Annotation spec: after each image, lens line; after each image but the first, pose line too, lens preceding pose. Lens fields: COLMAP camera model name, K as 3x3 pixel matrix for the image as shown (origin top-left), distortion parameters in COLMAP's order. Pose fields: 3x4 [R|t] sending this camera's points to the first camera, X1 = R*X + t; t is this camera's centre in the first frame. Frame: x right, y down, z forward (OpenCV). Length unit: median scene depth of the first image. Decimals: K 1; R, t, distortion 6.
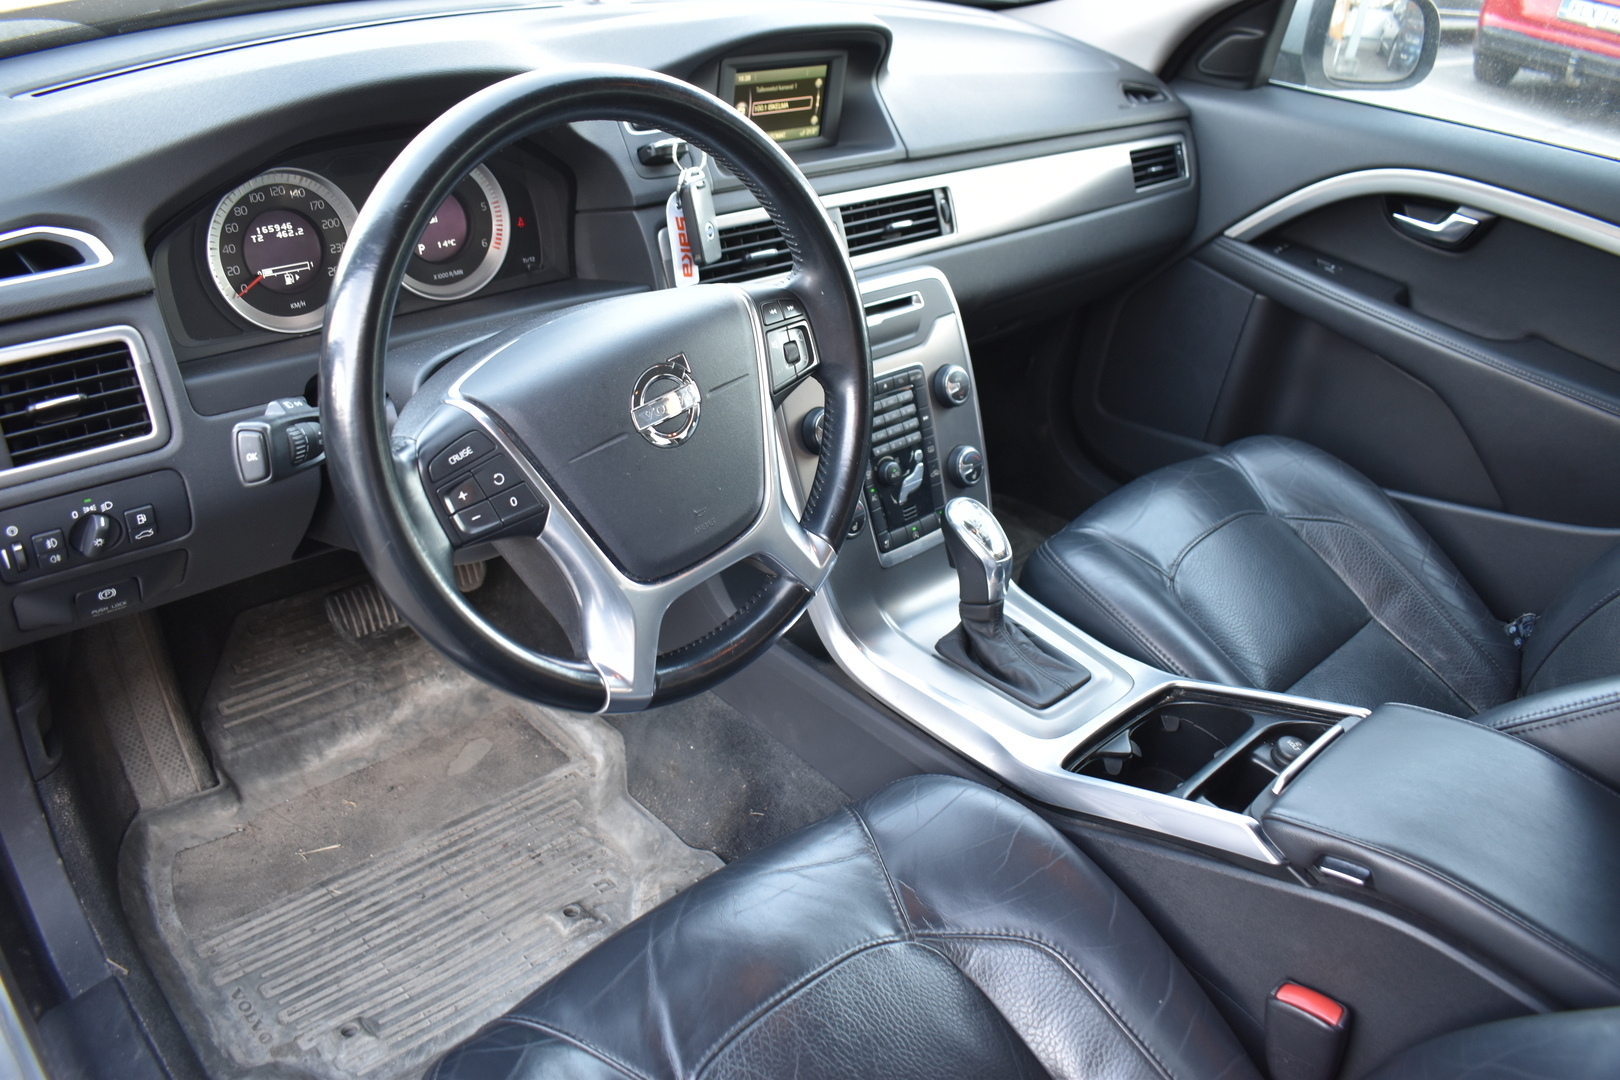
lens RADIAL K [[1255.9, 0, 810.8], [0, 1255.9, 541.2], [0, 0, 1]] dist [-0.081441, -0.004626]
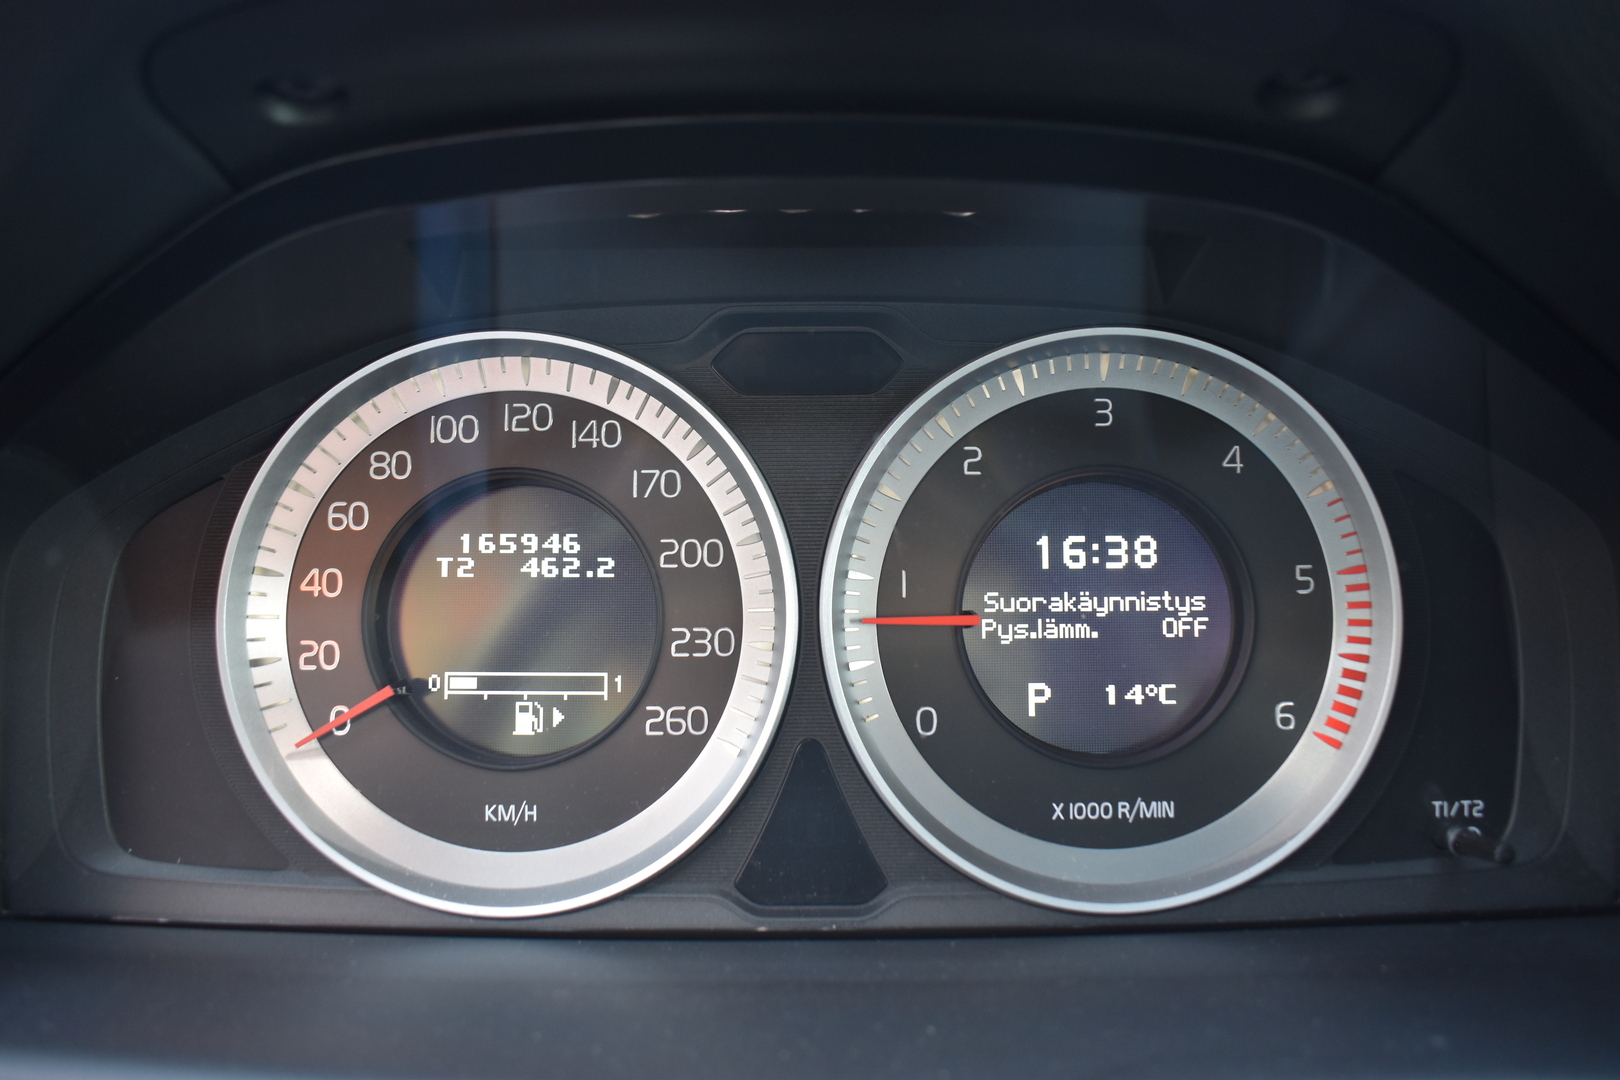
lens RADIAL K [[1255.9, 0, 812.5], [0, 1255.9, 536.9], [0, 0, 1]] dist [-0.081441, -0.004626]
pose [[0.726200, 0.069373, -0.683974, -0.165447], [-0.296986, 0.928931, -0.221102, -0.194621], [0.620026, 0.363695, 0.695193, 0.770886]]
